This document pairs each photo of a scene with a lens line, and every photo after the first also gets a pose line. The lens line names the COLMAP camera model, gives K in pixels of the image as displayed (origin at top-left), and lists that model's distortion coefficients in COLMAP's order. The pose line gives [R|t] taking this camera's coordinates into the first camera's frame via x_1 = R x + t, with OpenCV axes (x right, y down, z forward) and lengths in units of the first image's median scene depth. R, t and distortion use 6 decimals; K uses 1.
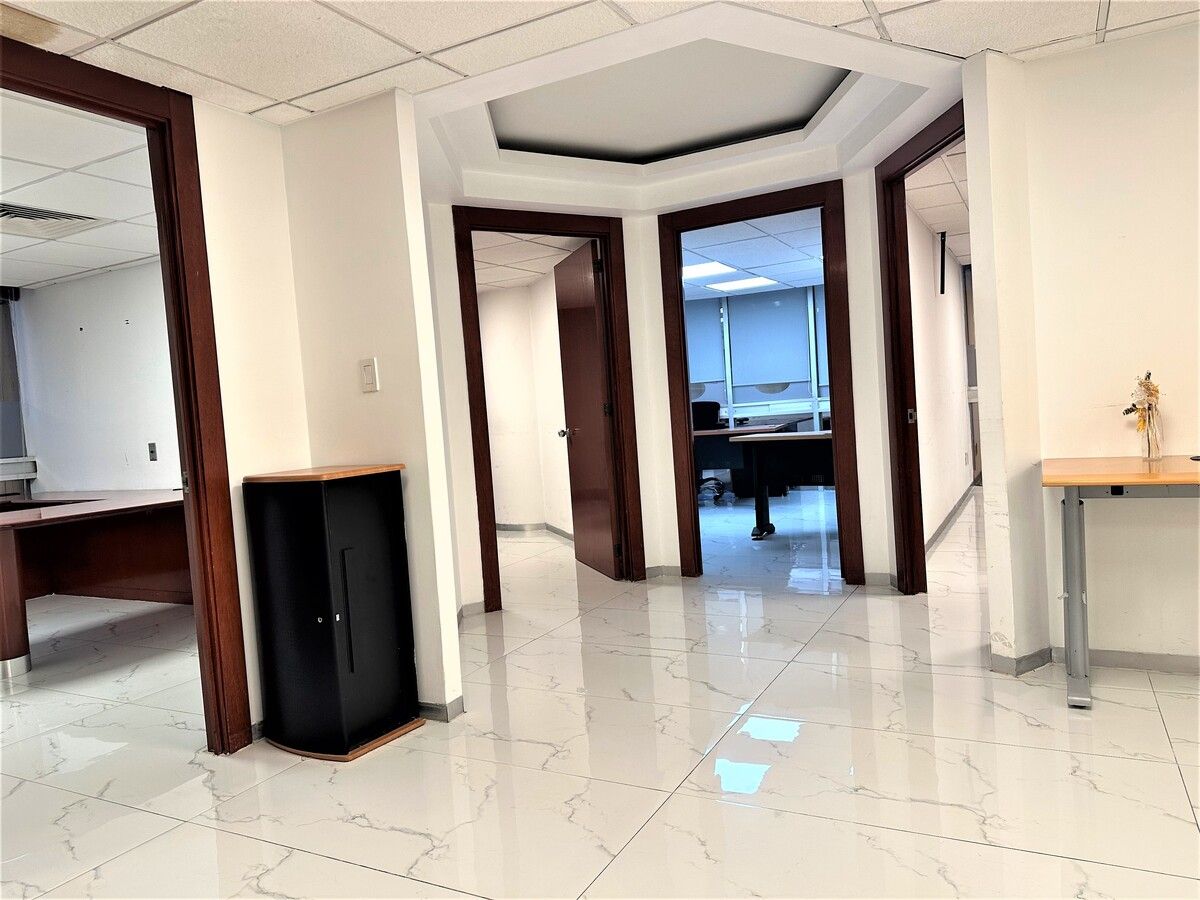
lens RADIAL K [[849.6, 0, 618.4], [0, 849.6, 467.2], [0, 0, 1]] dist [0.047560, -0.056238]
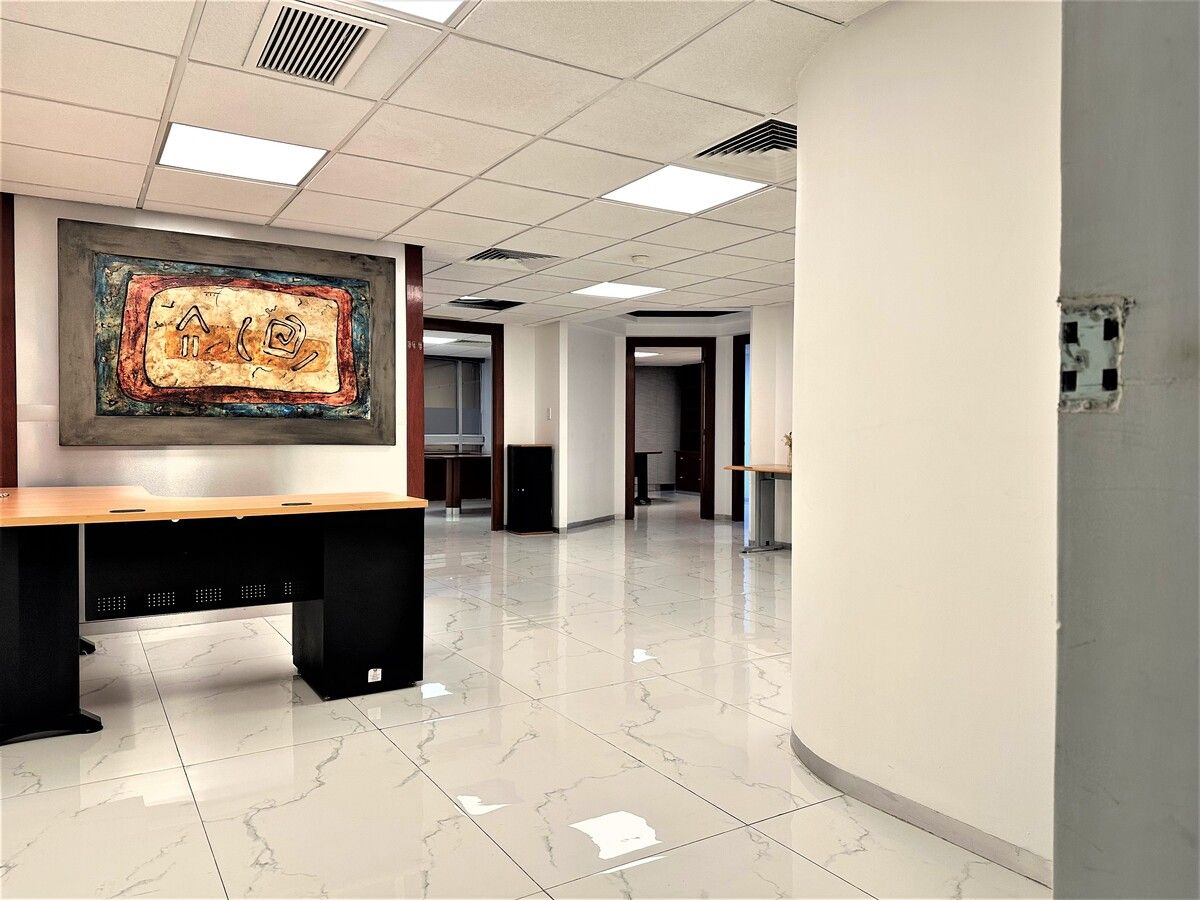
lens RADIAL K [[849.6, 0, 619.5], [0, 849.6, 458.2], [0, 0, 1]] dist [0.047560, -0.056238]
pose [[0.867180, 0.085647, -0.490575, 0.757568], [-0.096230, 0.995352, 0.003670, 0.006378], [0.488609, 0.044025, 0.871391, -0.788151]]
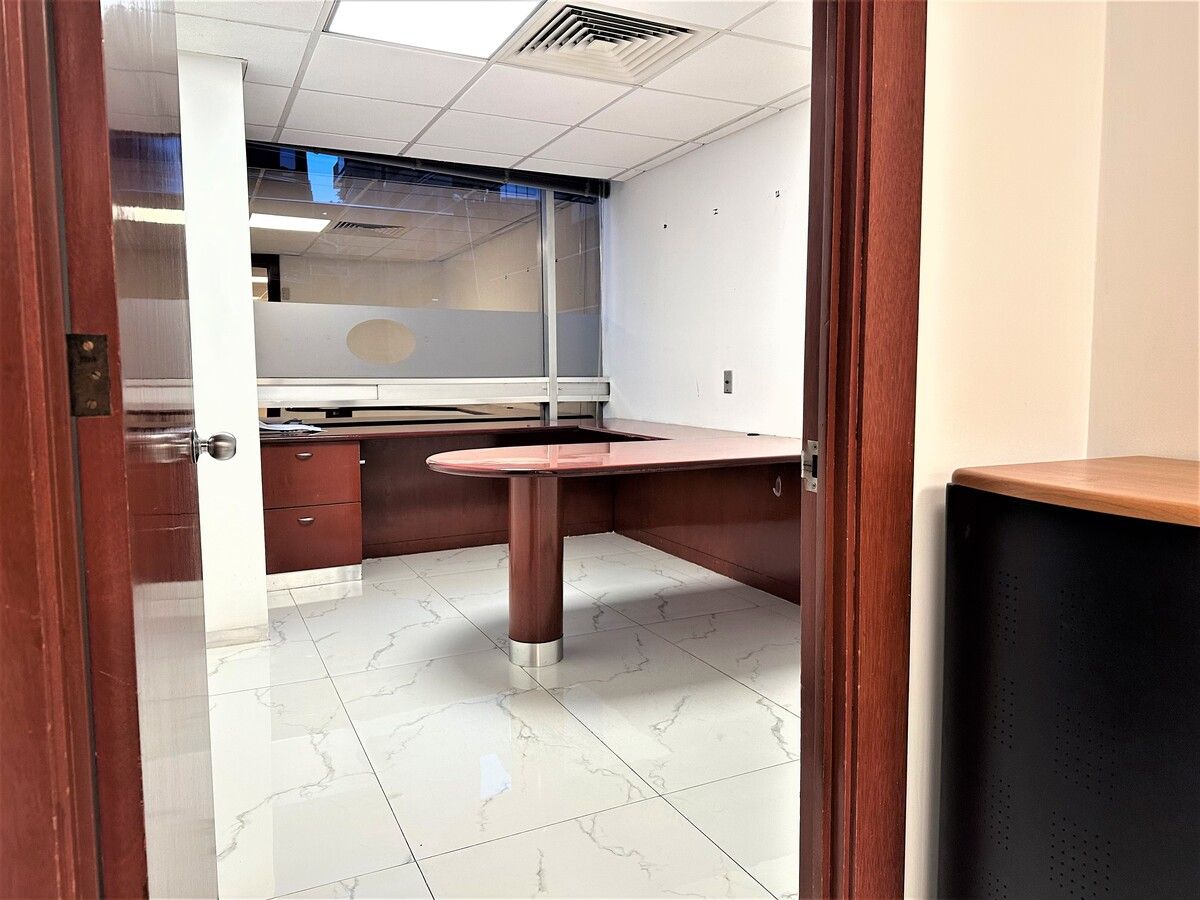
lens RADIAL K [[849.6, 0, 608.6], [0, 849.6, 443.8], [0, 0, 1]] dist [0.047560, -0.056238]
pose [[0.807592, 0.113749, -0.578668, -0.178659], [-0.088606, 0.993488, 0.071631, -0.007750], [0.583048, -0.006575, 0.812411, 0.311154]]
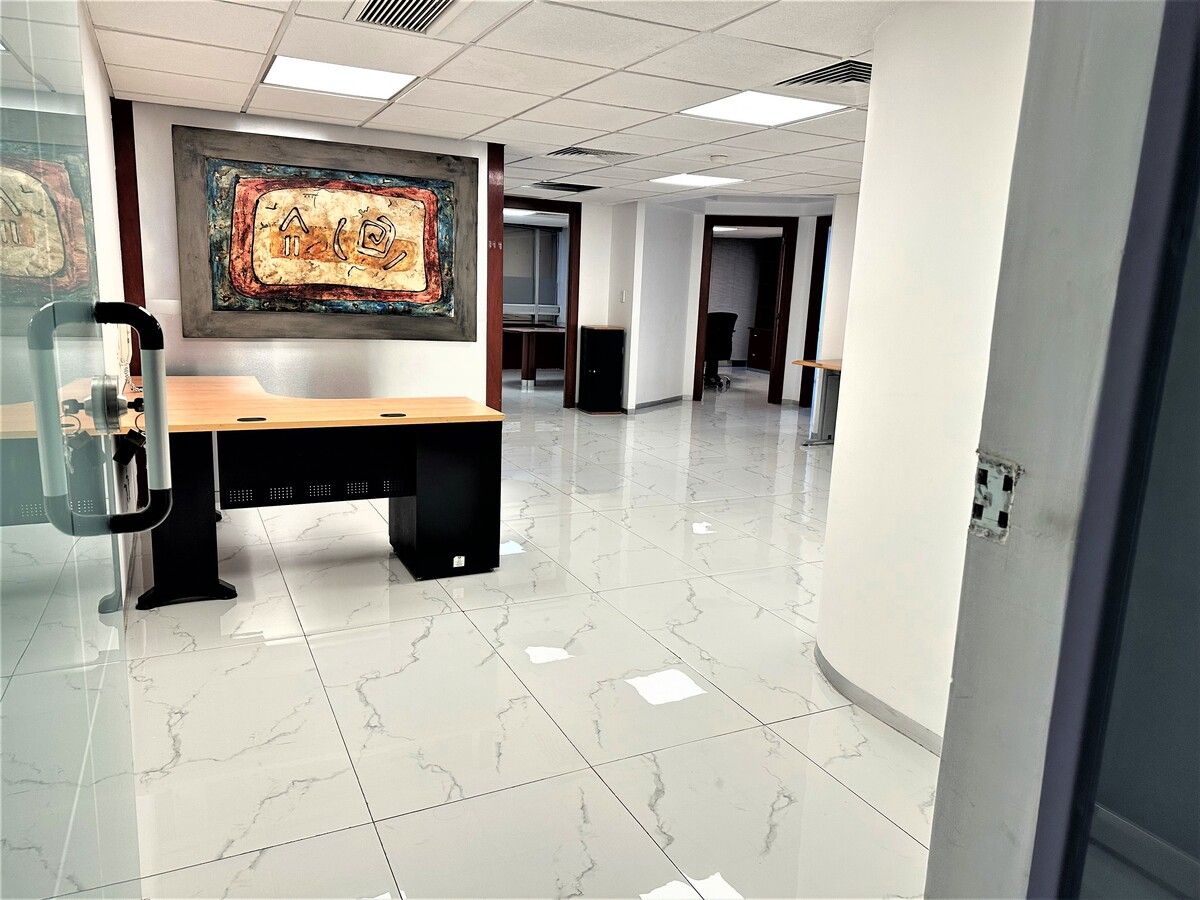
lens RADIAL K [[849.6, 0, 615.0], [0, 849.6, 458.6], [0, 0, 1]] dist [0.047560, -0.056238]
pose [[0.812831, 0.214712, -0.541483, 0.788203], [-0.136176, 0.973870, 0.181748, -0.051487], [0.566358, -0.073993, 0.820831, -0.833513]]
